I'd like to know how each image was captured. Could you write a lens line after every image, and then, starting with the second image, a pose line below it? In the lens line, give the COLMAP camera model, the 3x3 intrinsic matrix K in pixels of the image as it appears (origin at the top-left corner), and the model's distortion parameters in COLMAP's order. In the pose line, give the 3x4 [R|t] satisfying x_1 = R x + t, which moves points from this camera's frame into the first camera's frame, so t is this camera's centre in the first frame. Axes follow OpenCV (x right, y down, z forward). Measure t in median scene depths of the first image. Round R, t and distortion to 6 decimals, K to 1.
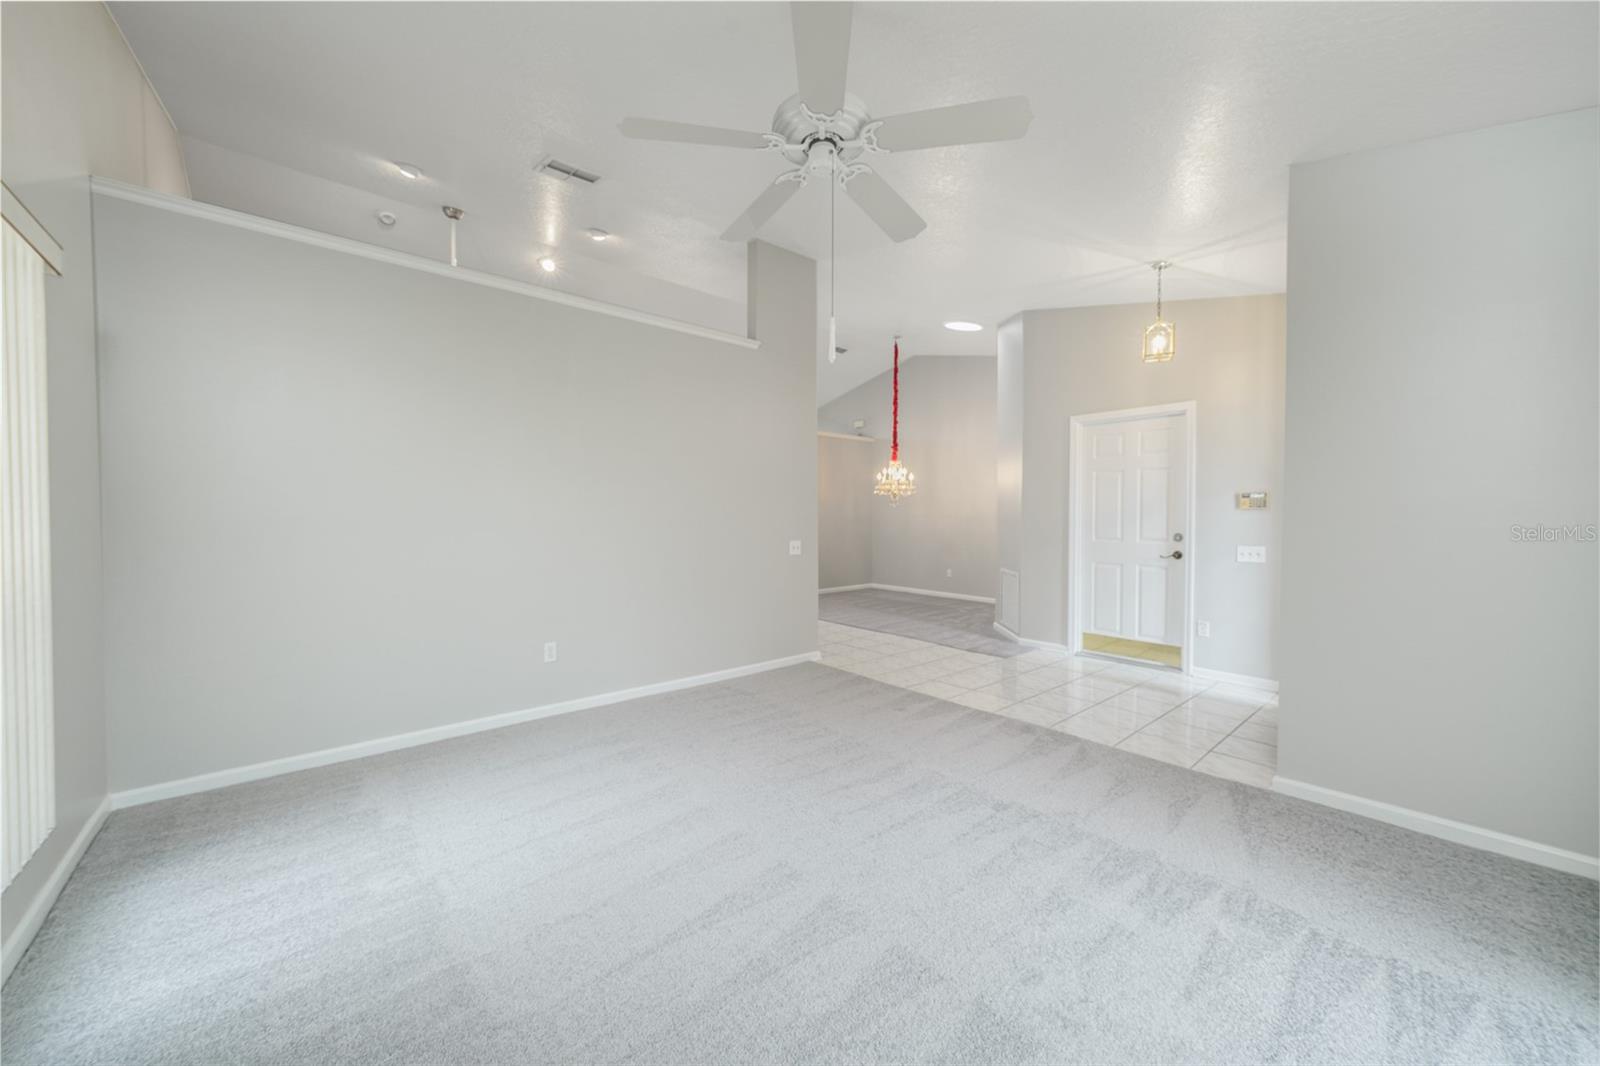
lens RADIAL K [[568.4, 0, 800.0], [0, 568.4, 533.0], [0, 0, 1]] dist [0.001855, 0.000088]
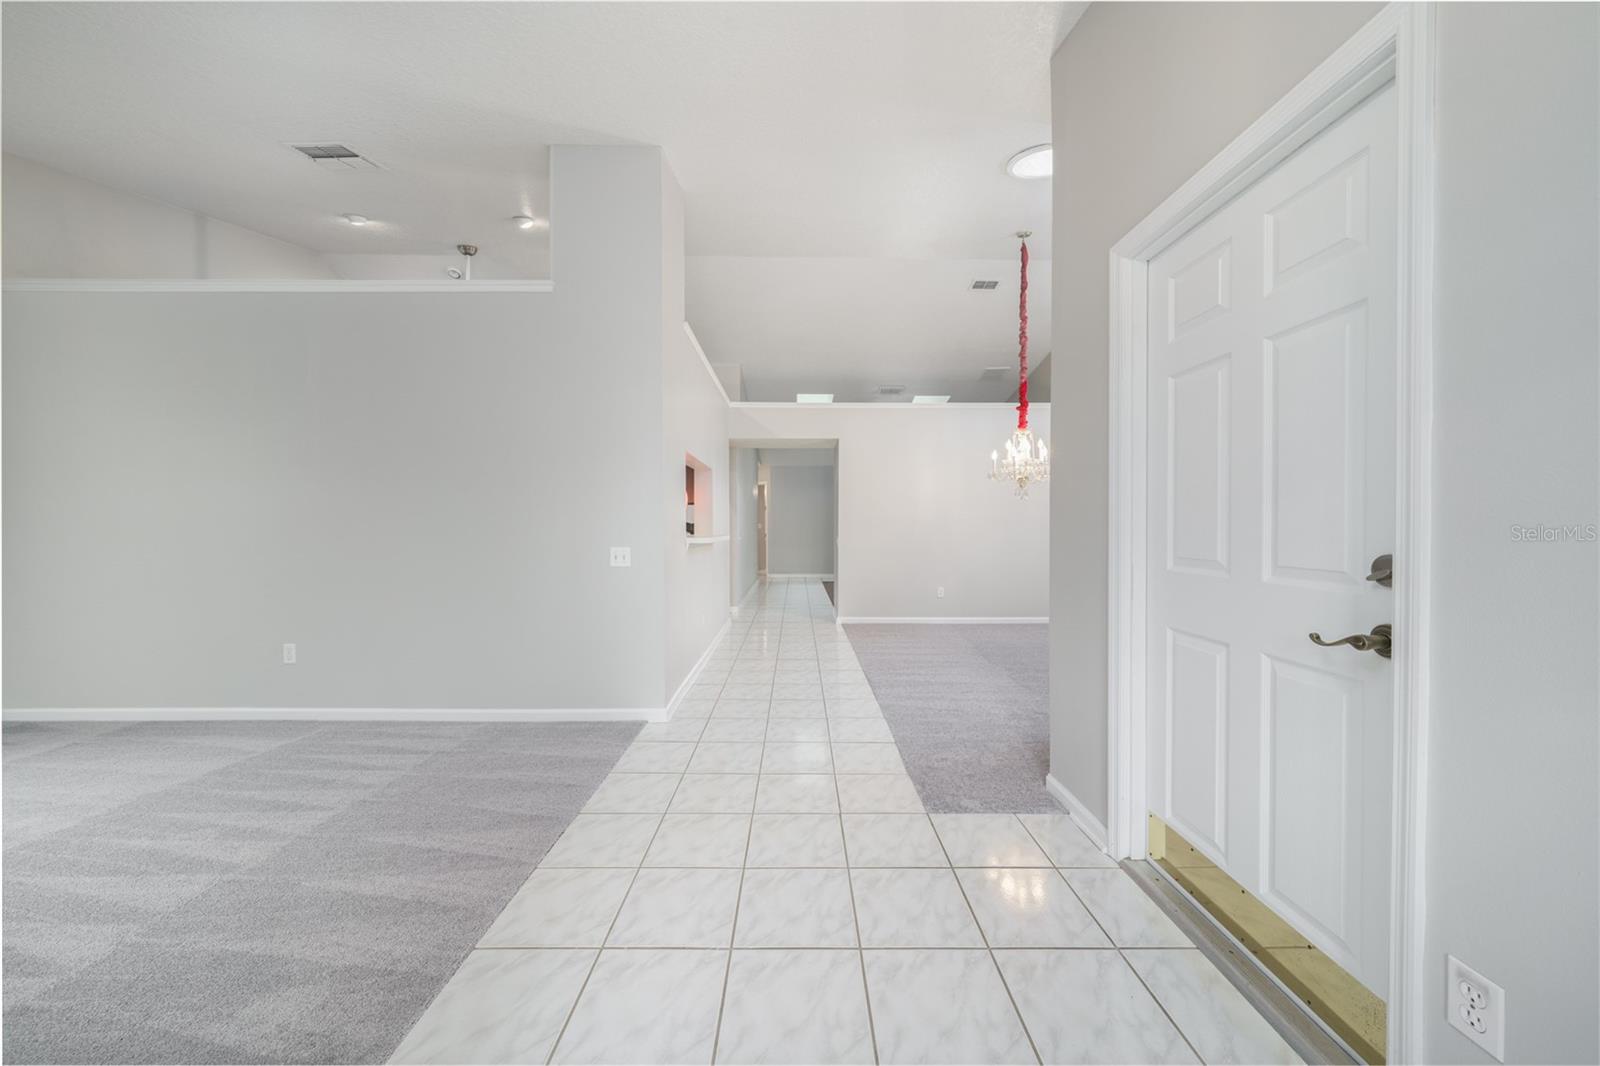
lens RADIAL K [[543.6, 0, 800.0], [0, 543.6, 527.0], [0, 0, 1]] dist [-0.002393, -0.000045]
pose [[0.765150, 0.000740, -0.643851, 0.566794], [-0.019435, 0.999570, -0.021948, -0.000859], [0.643558, 0.029307, 0.764836, 0.591068]]
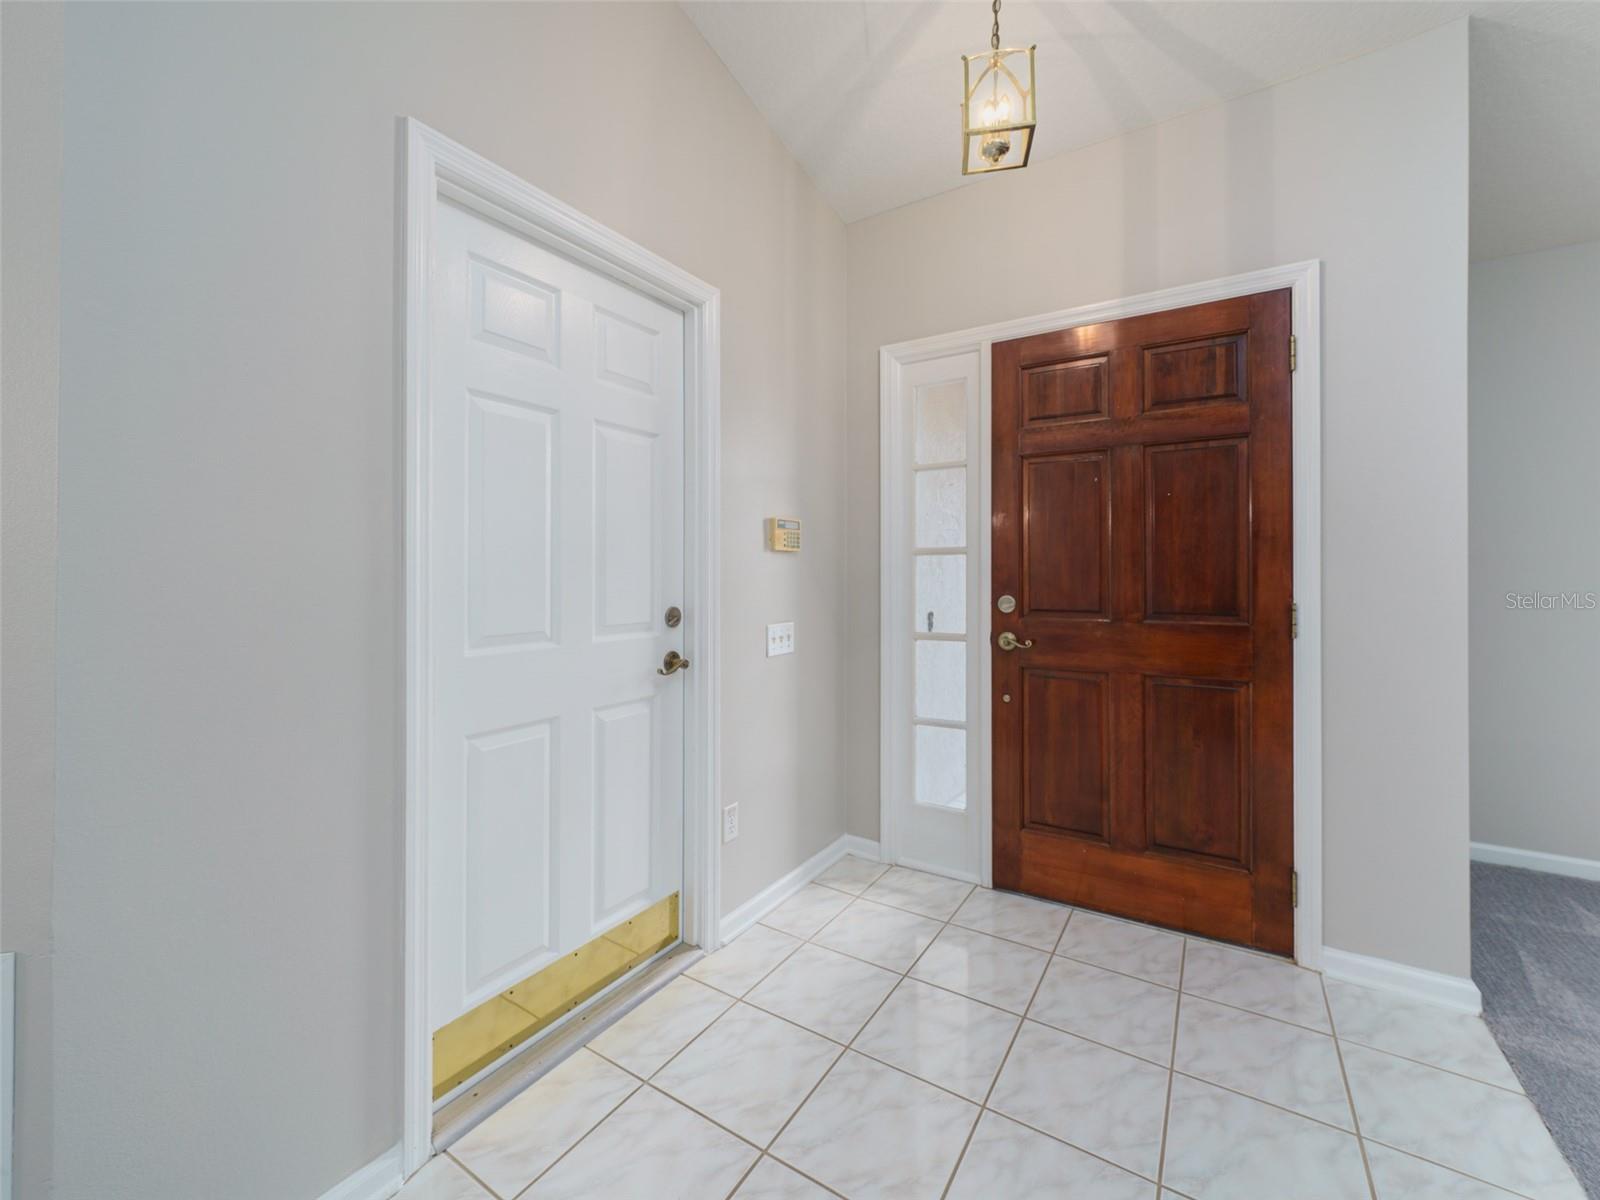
lens RADIAL K [[654.8, 0, 811.2], [0, 654.8, 565.9], [0, 0, 1]] dist [-0.002968, 0.002058]
pose [[-0.304494, 0.004039, 0.952506, 0.183738], [0.026878, 0.999629, 0.004354, -0.024732], [-0.952135, 0.026927, -0.304489, 0.953390]]
